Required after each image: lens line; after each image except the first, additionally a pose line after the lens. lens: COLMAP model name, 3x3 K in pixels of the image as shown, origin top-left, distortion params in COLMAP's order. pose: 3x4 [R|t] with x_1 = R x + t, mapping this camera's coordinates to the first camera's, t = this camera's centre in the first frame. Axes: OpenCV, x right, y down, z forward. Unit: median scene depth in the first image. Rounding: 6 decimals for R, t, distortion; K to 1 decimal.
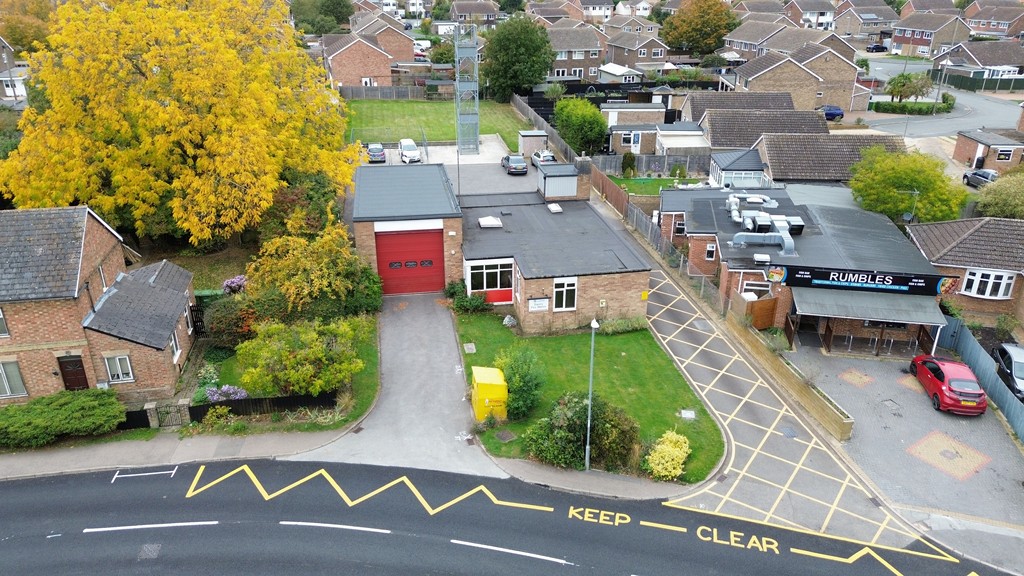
lens RADIAL K [[721.9, 0, 510.9], [0, 721.9, 285.4], [0, 0, 1]] dist [0.079172, -0.075361]
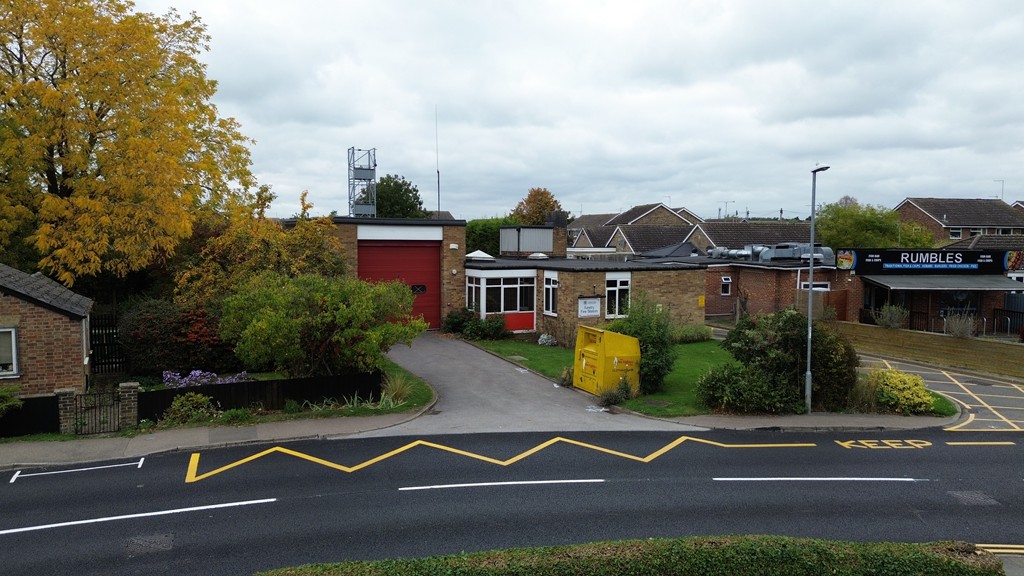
lens RADIAL K [[721.9, 0, 510.8], [0, 721.9, 283.4], [0, 0, 1]] dist [0.079172, -0.075361]
pose [[0.961212, -0.014410, 0.275435, -0.252211], [0.107423, 0.939337, -0.325741, 0.241718], [-0.254033, 0.342694, 0.904449, 0.300678]]
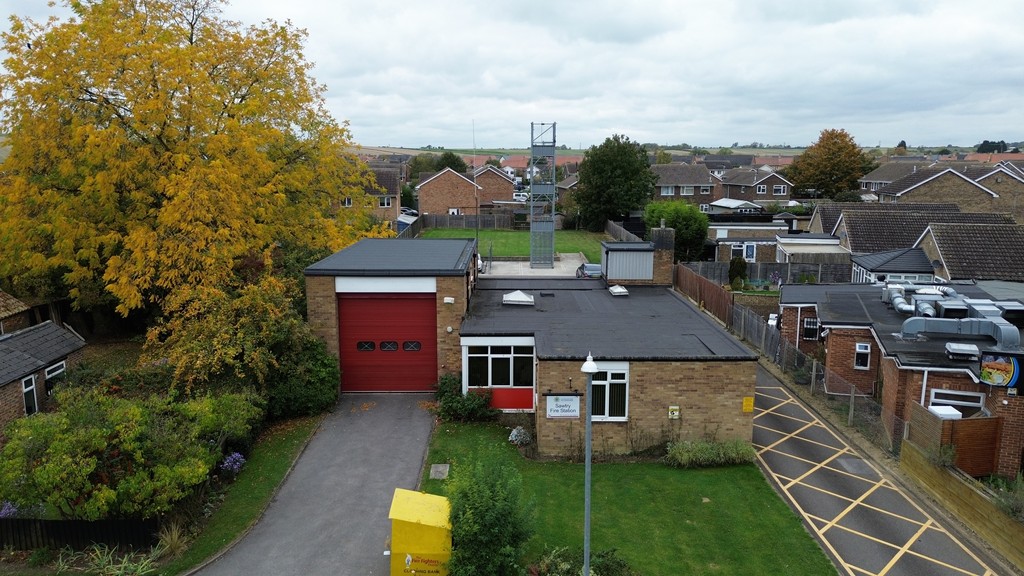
lens RADIAL K [[721.9, 0, 511.3], [0, 721.9, 285.3], [0, 0, 1]] dist [0.079172, -0.075361]
pose [[0.985591, 0.026771, -0.167012, 0.092263], [-0.066150, 0.969760, -0.234927, 0.071895], [0.155672, 0.242590, 0.957558, 0.382438]]
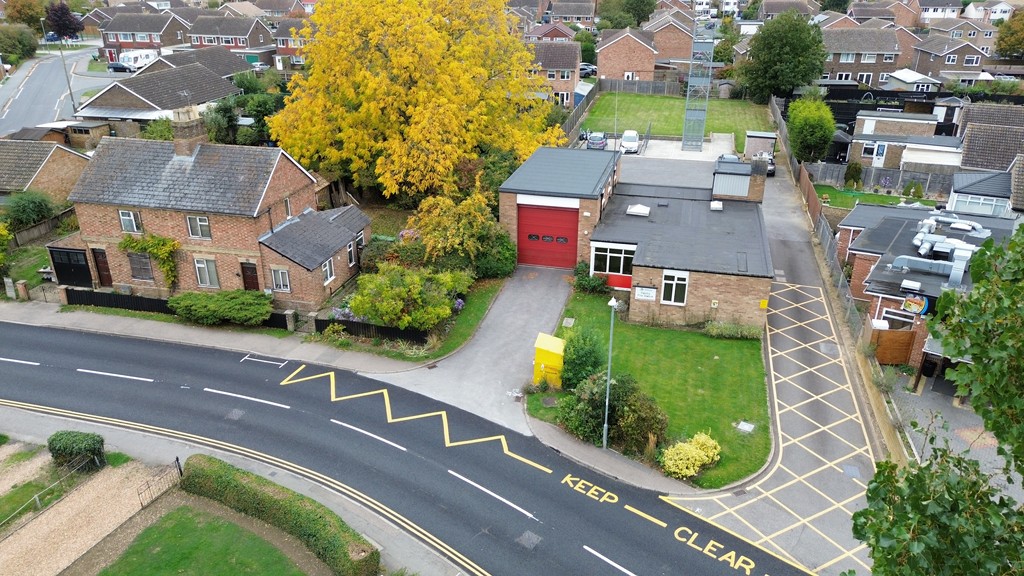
lens RADIAL K [[721.9, 0, 511.2], [0, 721.9, 284.9], [0, 0, 1]] dist [0.079172, -0.075361]
pose [[0.910182, 0.166197, -0.379405, 0.241756], [-0.166806, 0.985486, 0.031526, 0.014250], [0.379137, 0.034593, 0.924694, 0.005143]]
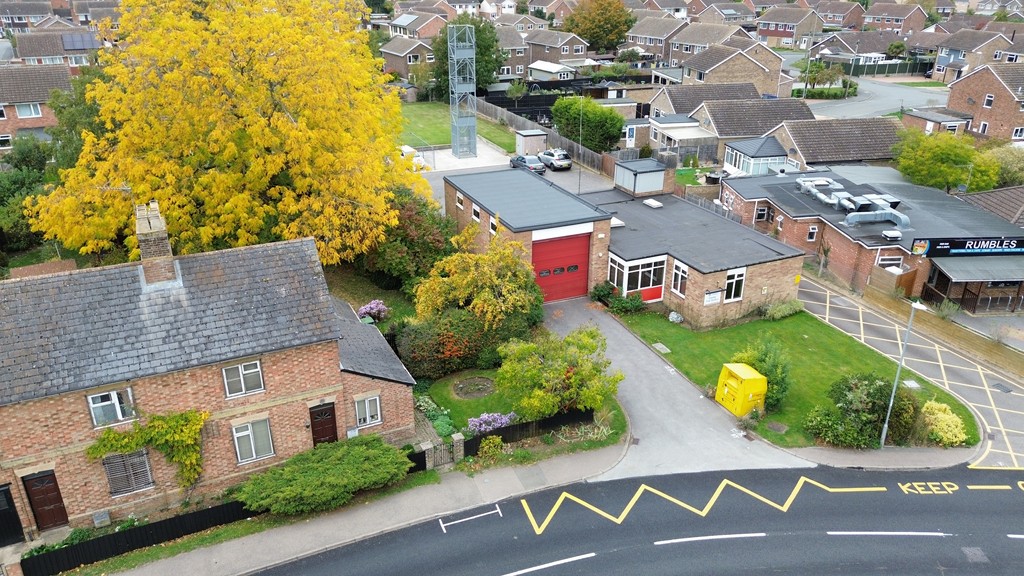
lens RADIAL K [[721.9, 0, 510.8], [0, 721.9, 286.4], [0, 0, 1]] dist [0.079172, -0.075361]
pose [[0.970587, -0.097773, 0.220003, -0.450413], [0.097001, 0.995181, 0.014333, -0.030846], [-0.220344, 0.007429, 0.975394, 0.064272]]
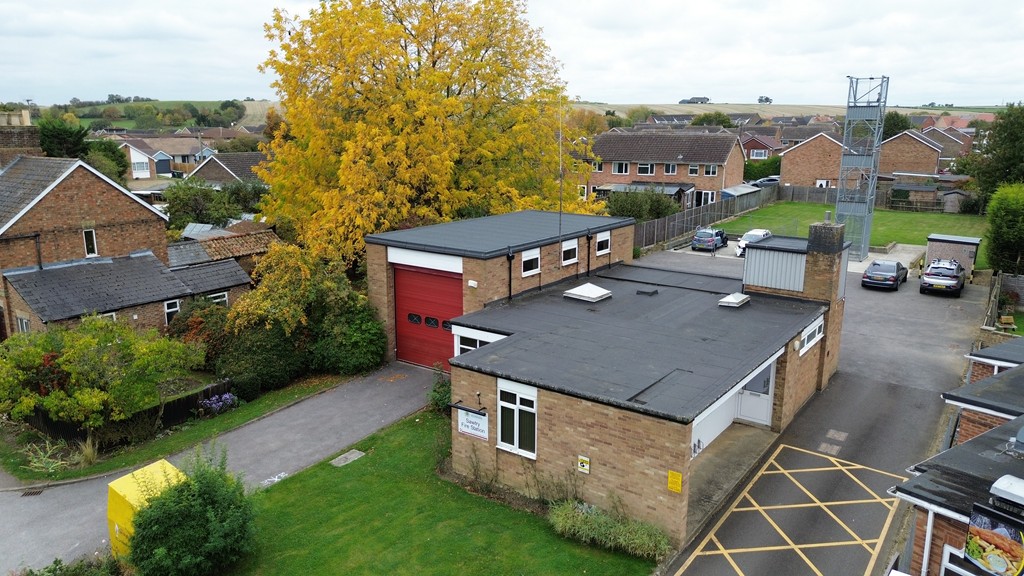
lens RADIAL K [[721.9, 0, 511.5], [0, 721.9, 284.9], [0, 0, 1]] dist [0.079172, -0.075361]
pose [[0.698800, 0.155591, -0.698191, 0.396475], [-0.287146, 0.954979, -0.074580, -0.036269], [0.655153, 0.252599, 0.712017, 0.610944]]
